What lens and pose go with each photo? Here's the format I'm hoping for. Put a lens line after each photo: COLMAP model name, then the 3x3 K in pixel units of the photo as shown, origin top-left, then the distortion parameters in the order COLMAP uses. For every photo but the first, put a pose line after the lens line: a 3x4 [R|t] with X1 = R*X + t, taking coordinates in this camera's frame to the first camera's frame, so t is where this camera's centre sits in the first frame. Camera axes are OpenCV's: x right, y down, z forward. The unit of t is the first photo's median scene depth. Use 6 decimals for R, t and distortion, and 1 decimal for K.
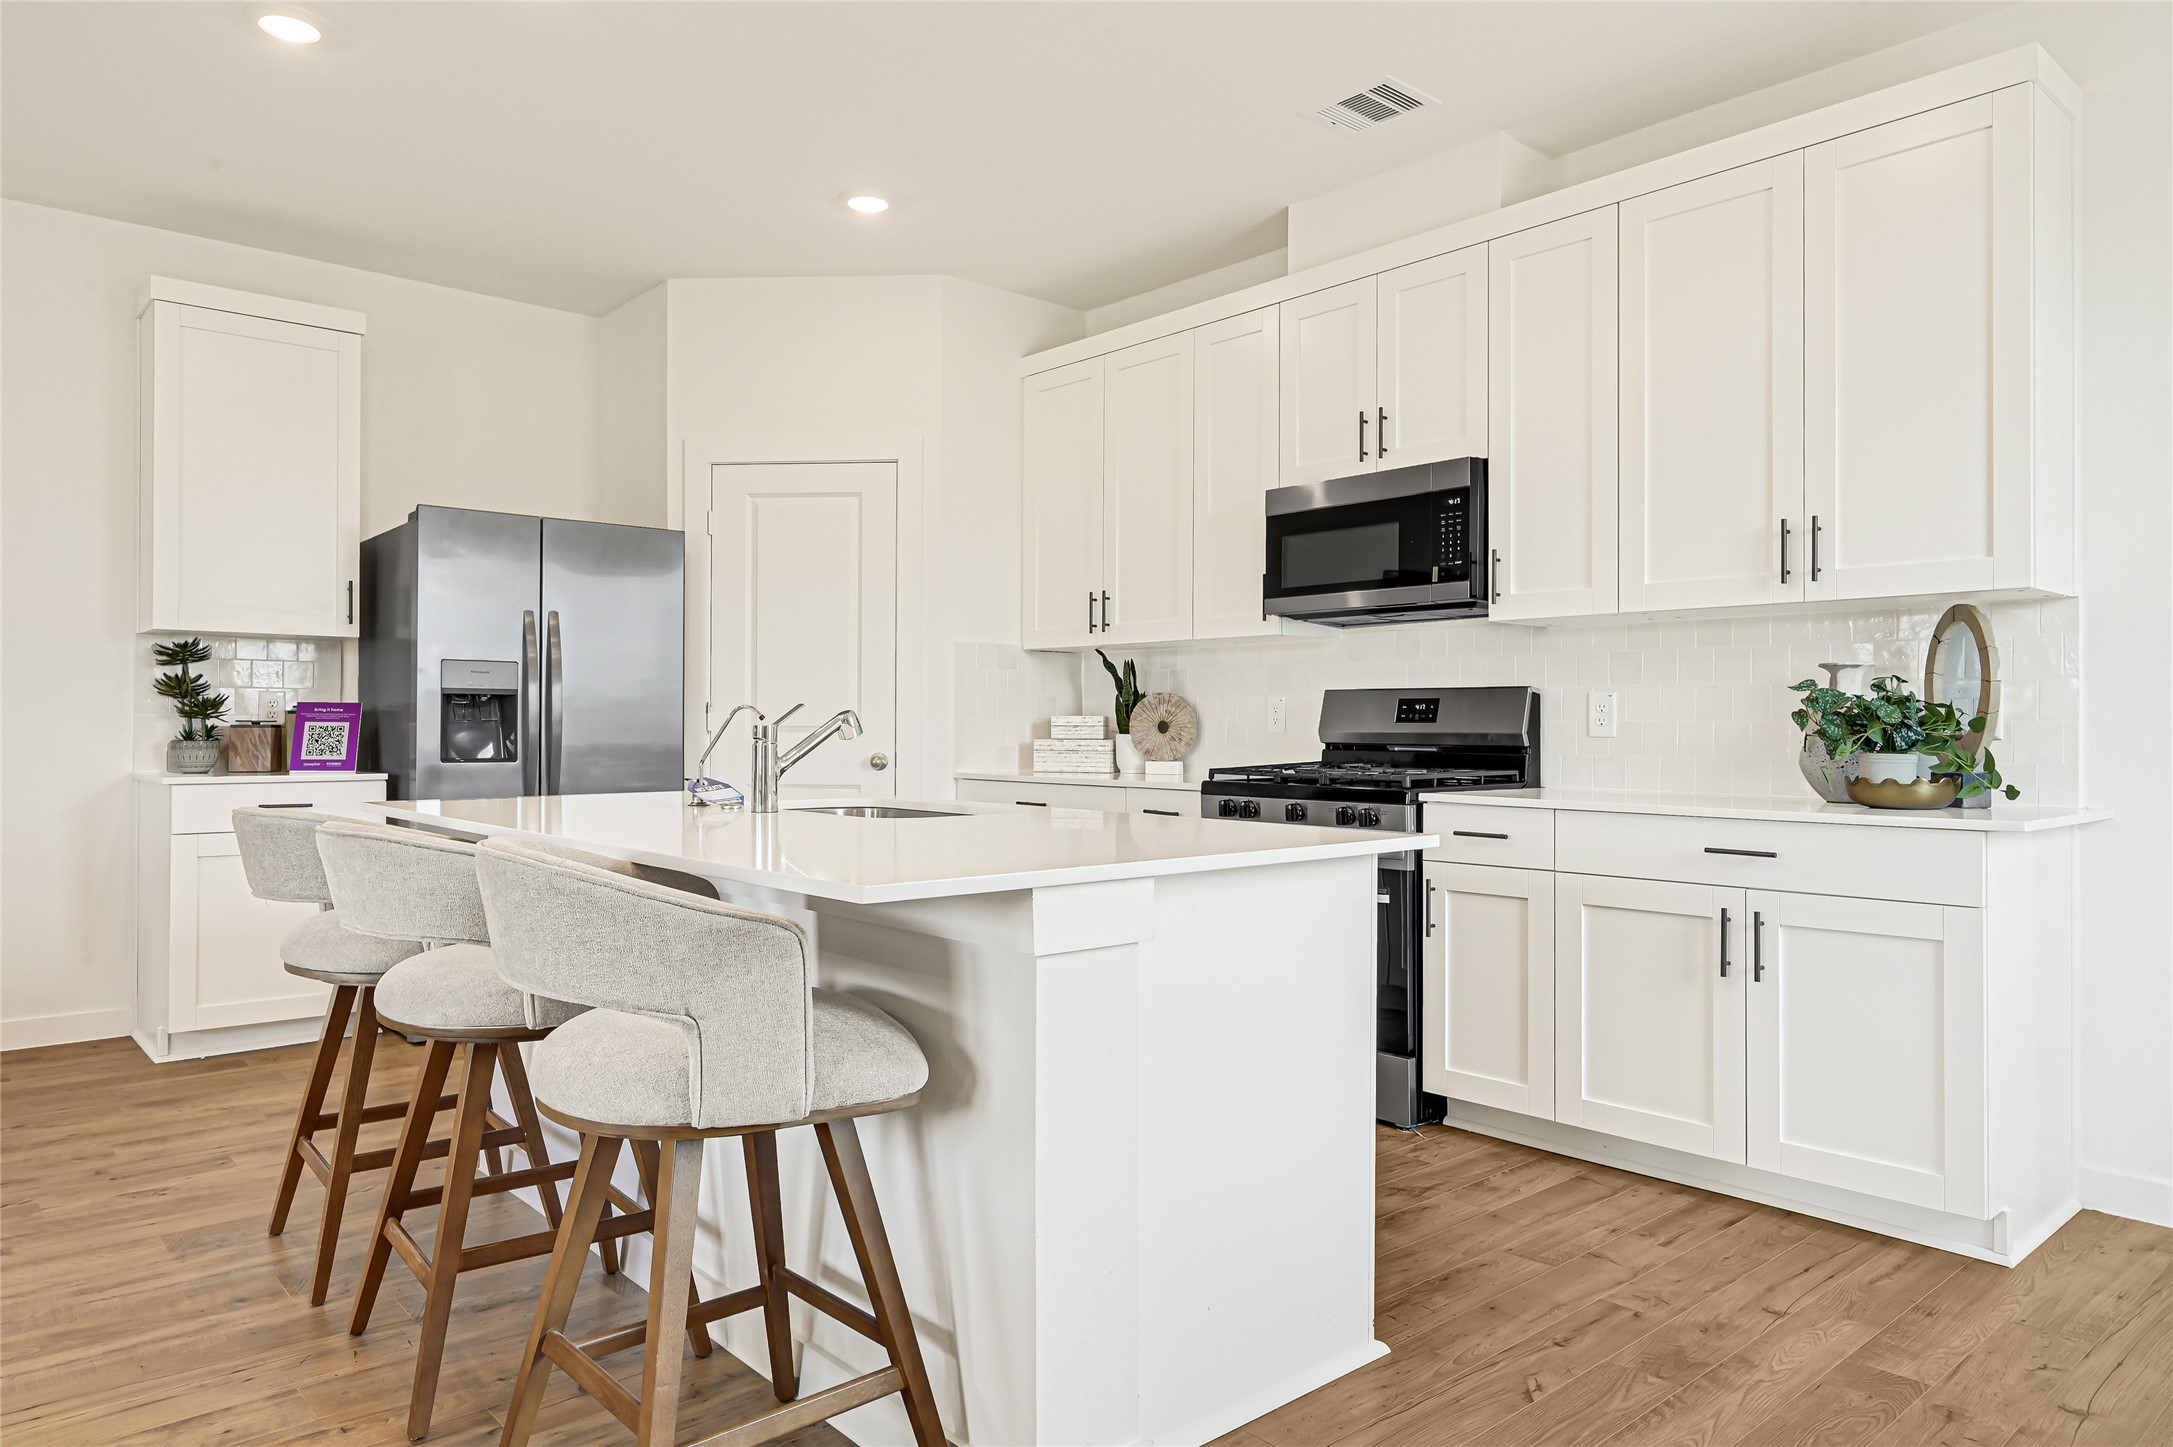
lens RADIAL K [[1404.1, 0, 1091.3], [0, 1404.1, 723.2], [0, 0, 1]] dist [-0.002775, 0.001888]
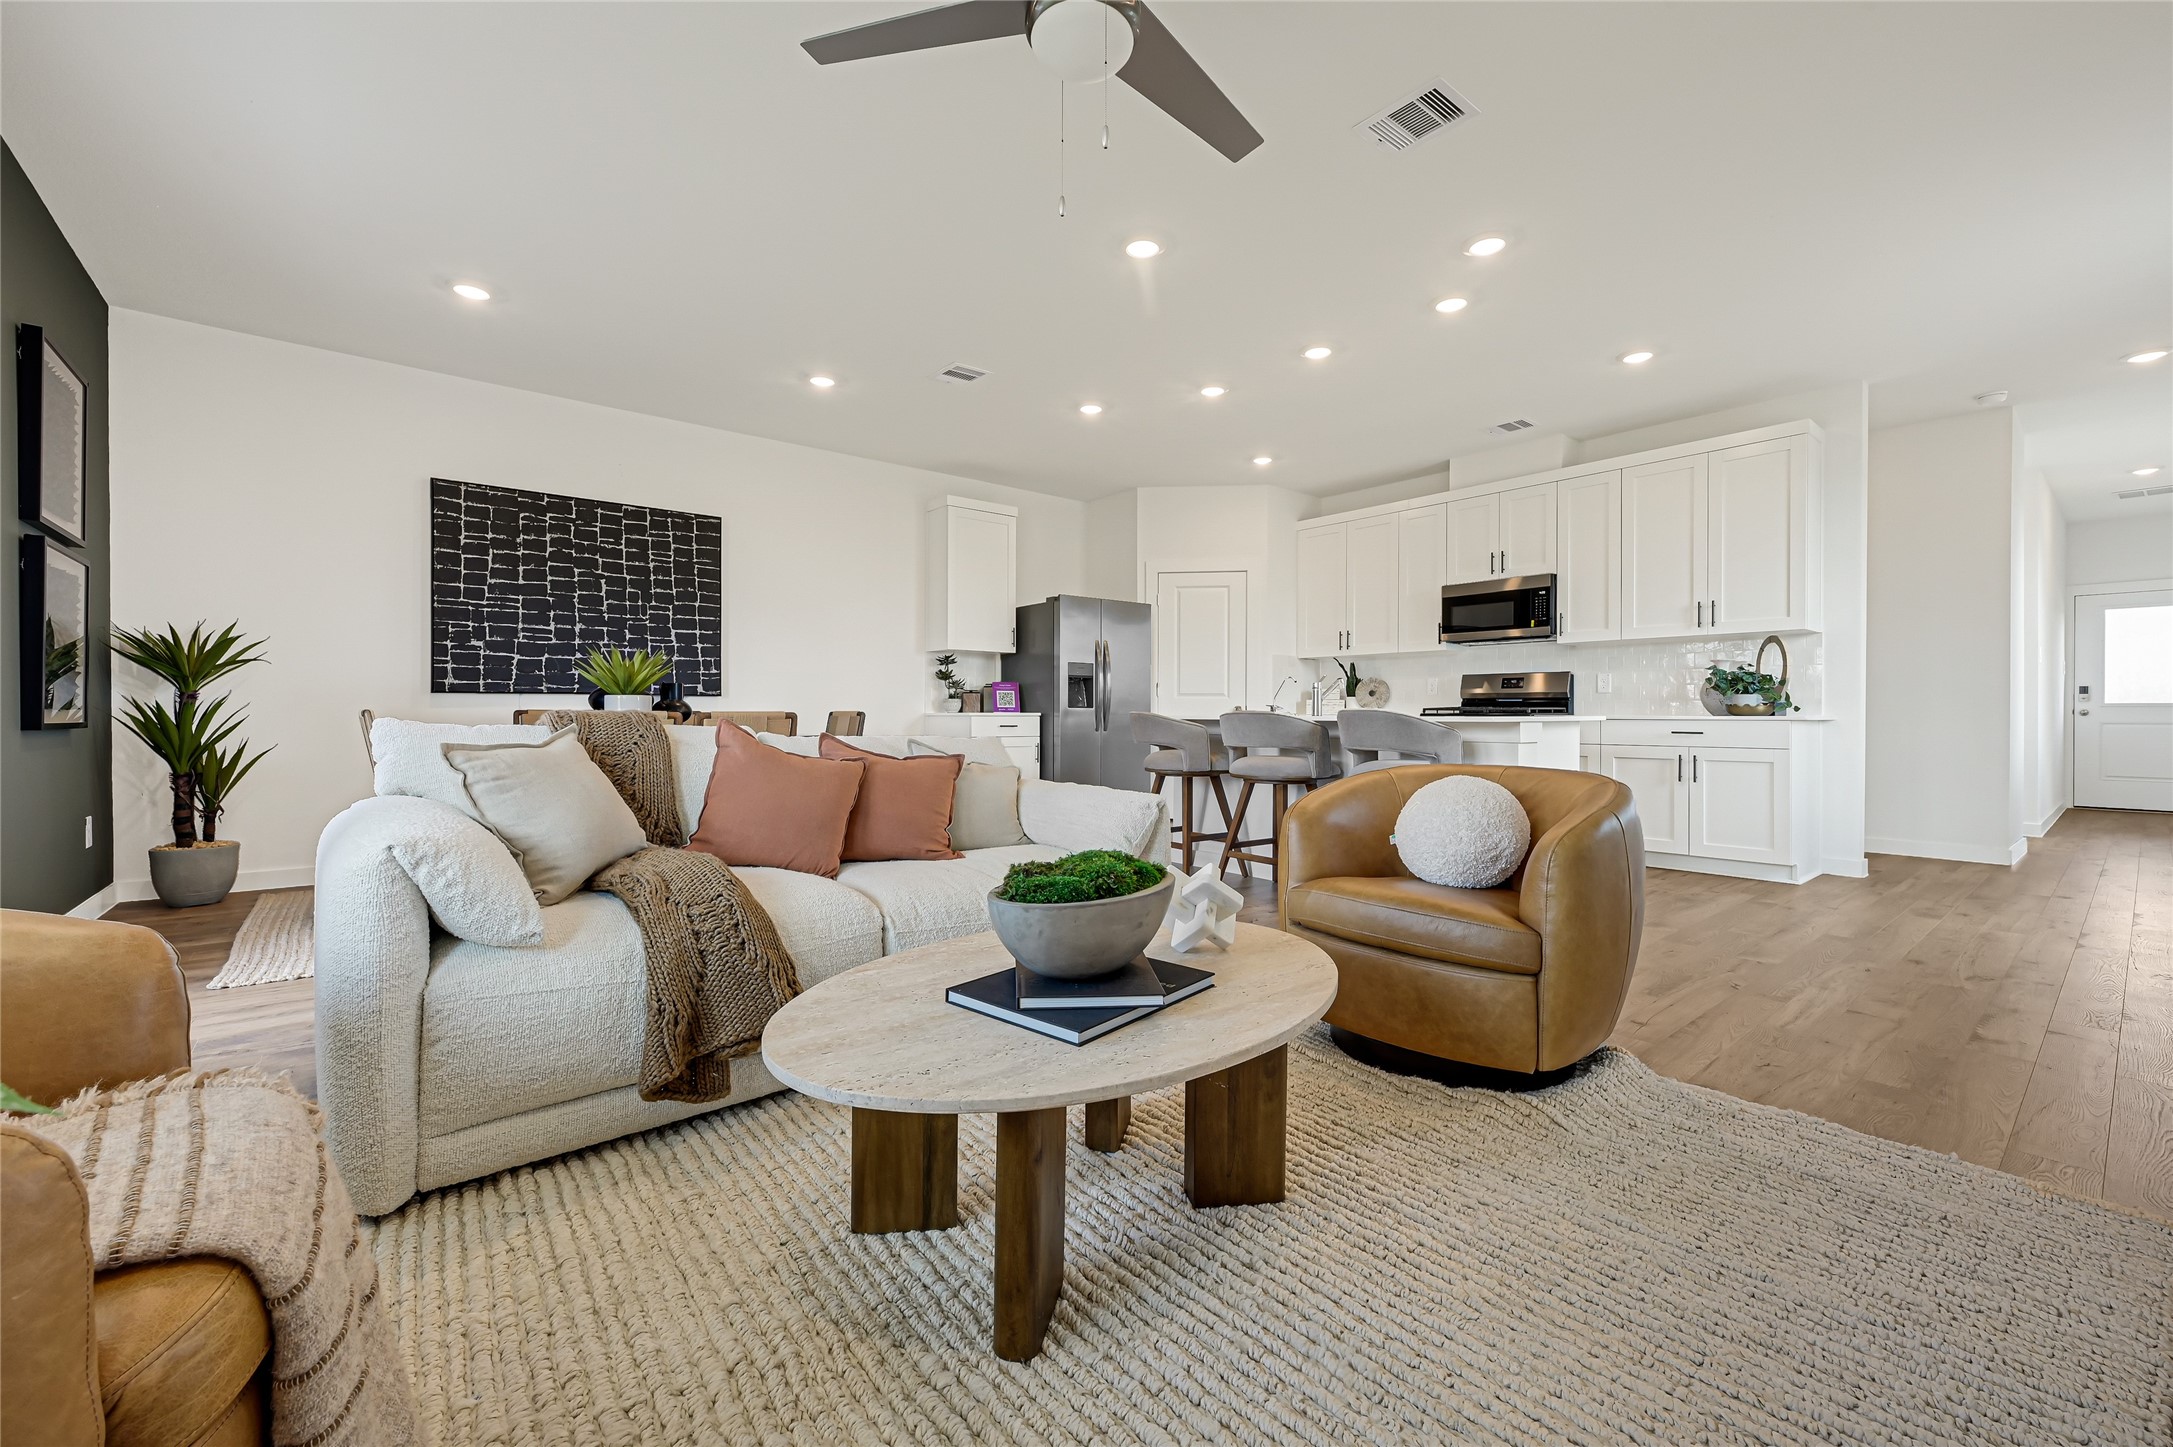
lens RADIAL K [[901.5, 0, 1084.2], [0, 901.5, 718.5], [0, 0, 1]] dist [0.000301, 0.000023]
pose [[0.999481, -0.000610, -0.032201, -0.442787], [0.000742, 0.999991, 0.004088, 0.044394], [0.032198, -0.004110, 0.999473, -0.515765]]
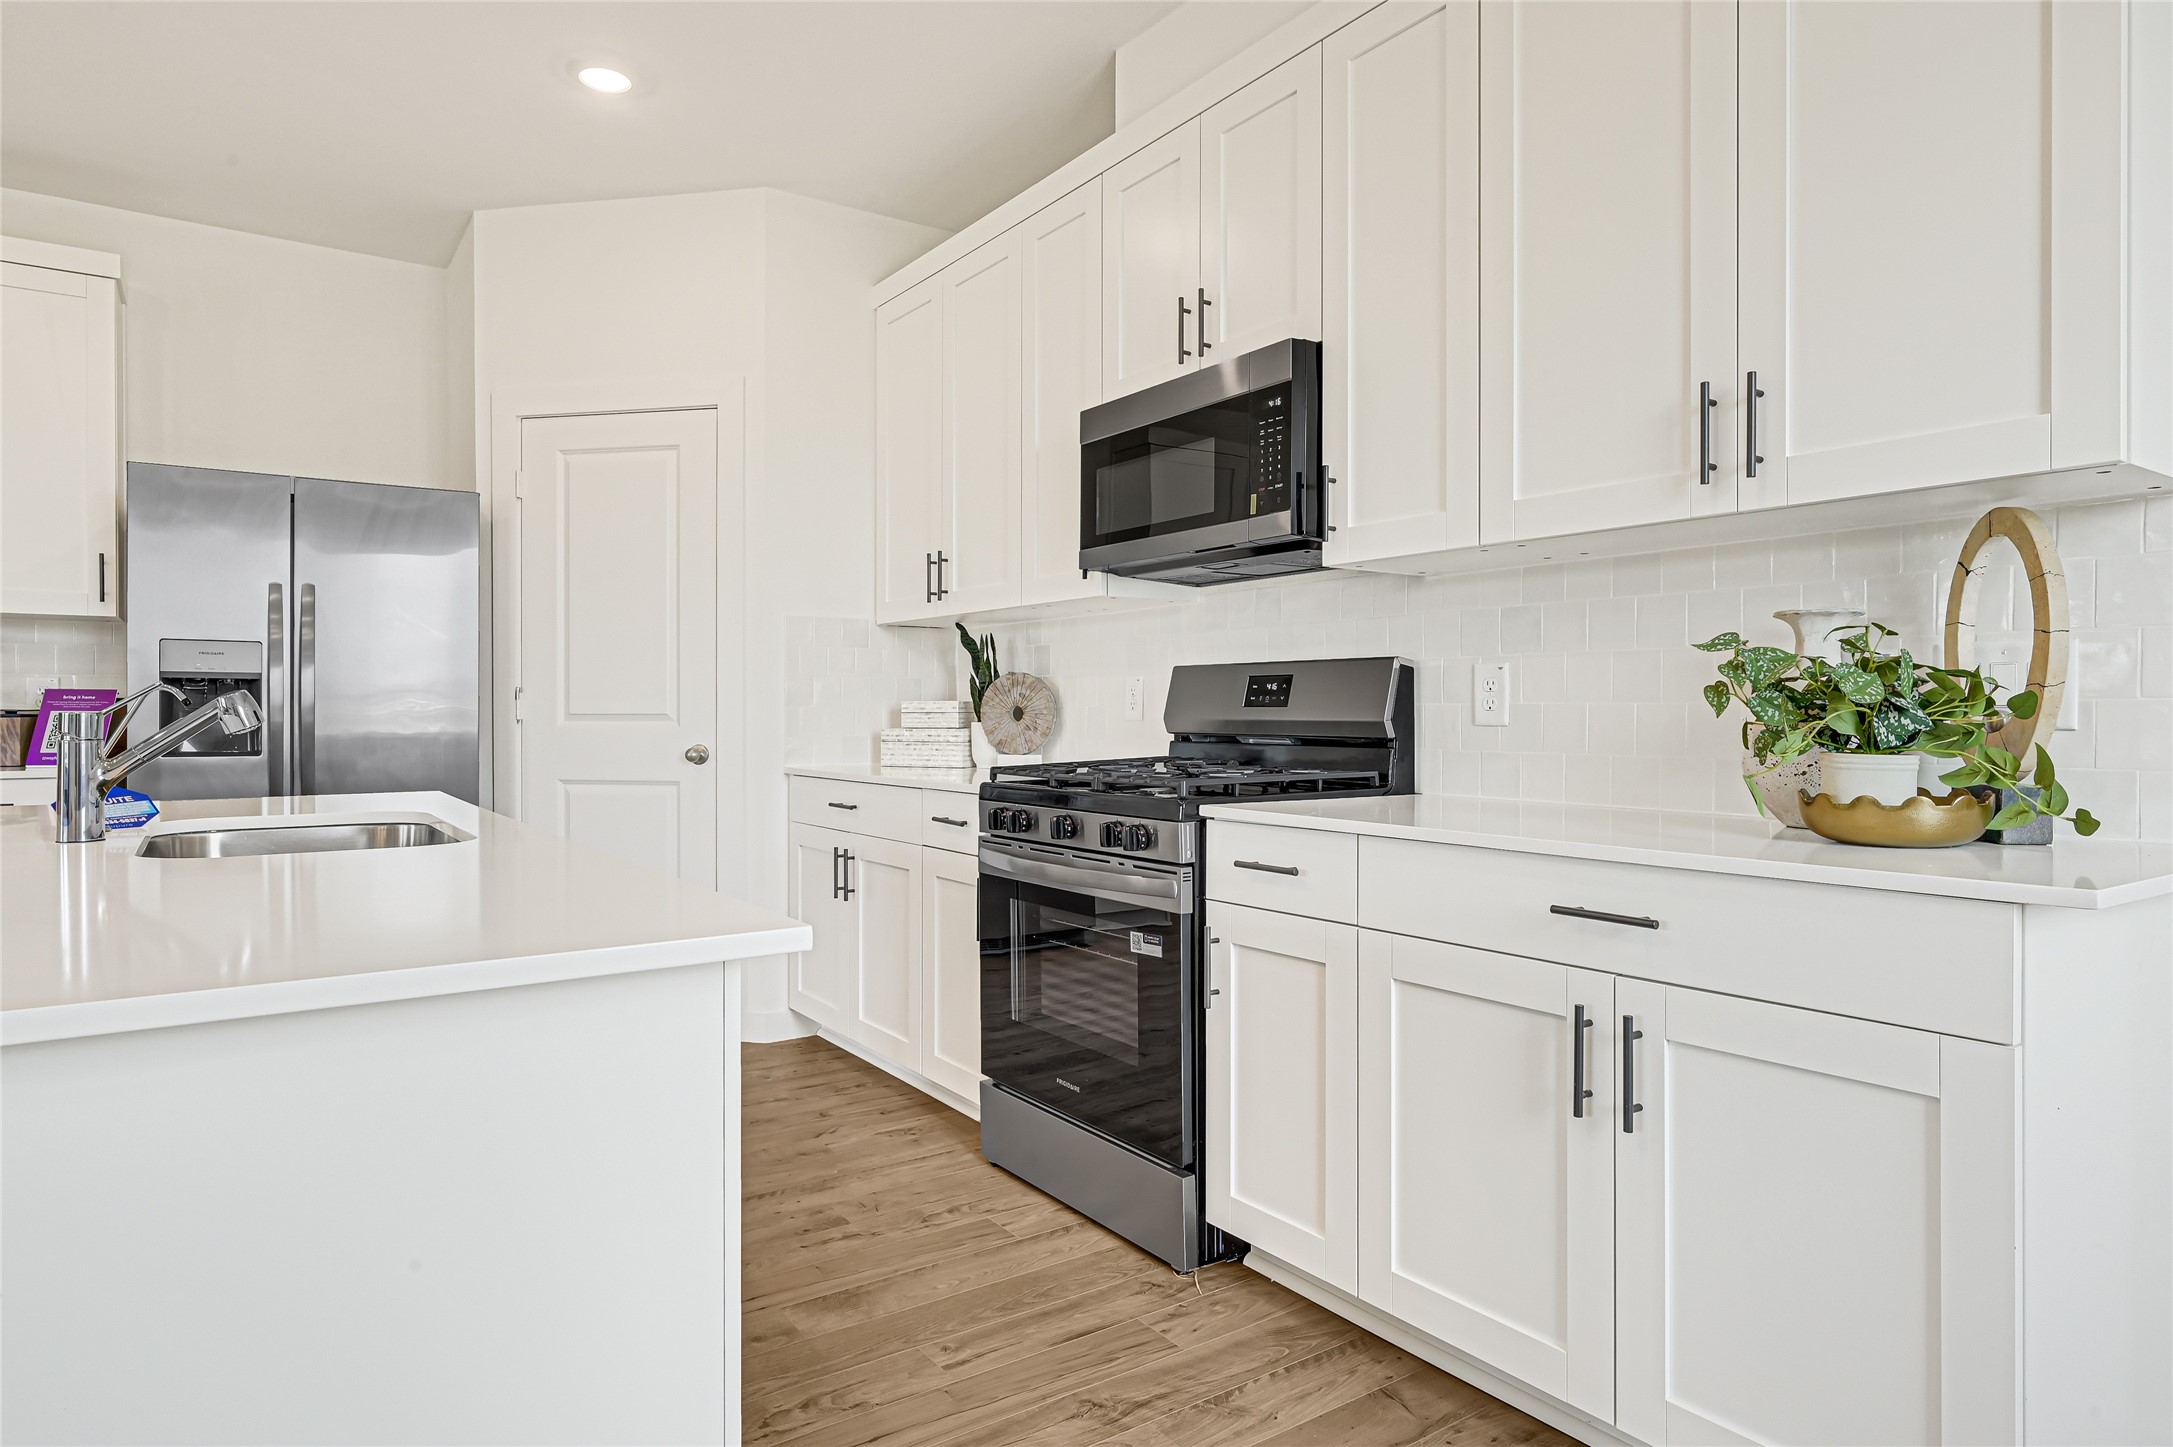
lens RADIAL K [[1266.8, 0, 1086.8], [0, 1266.8, 721.8], [0, 0, 1]] dist [0.005070, -0.002988]
pose [[0.993041, -0.002637, -0.117743, 0.230085], [0.003730, 0.999952, 0.009061, 0.001179], [0.117714, -0.009437, 0.993003, 0.322216]]
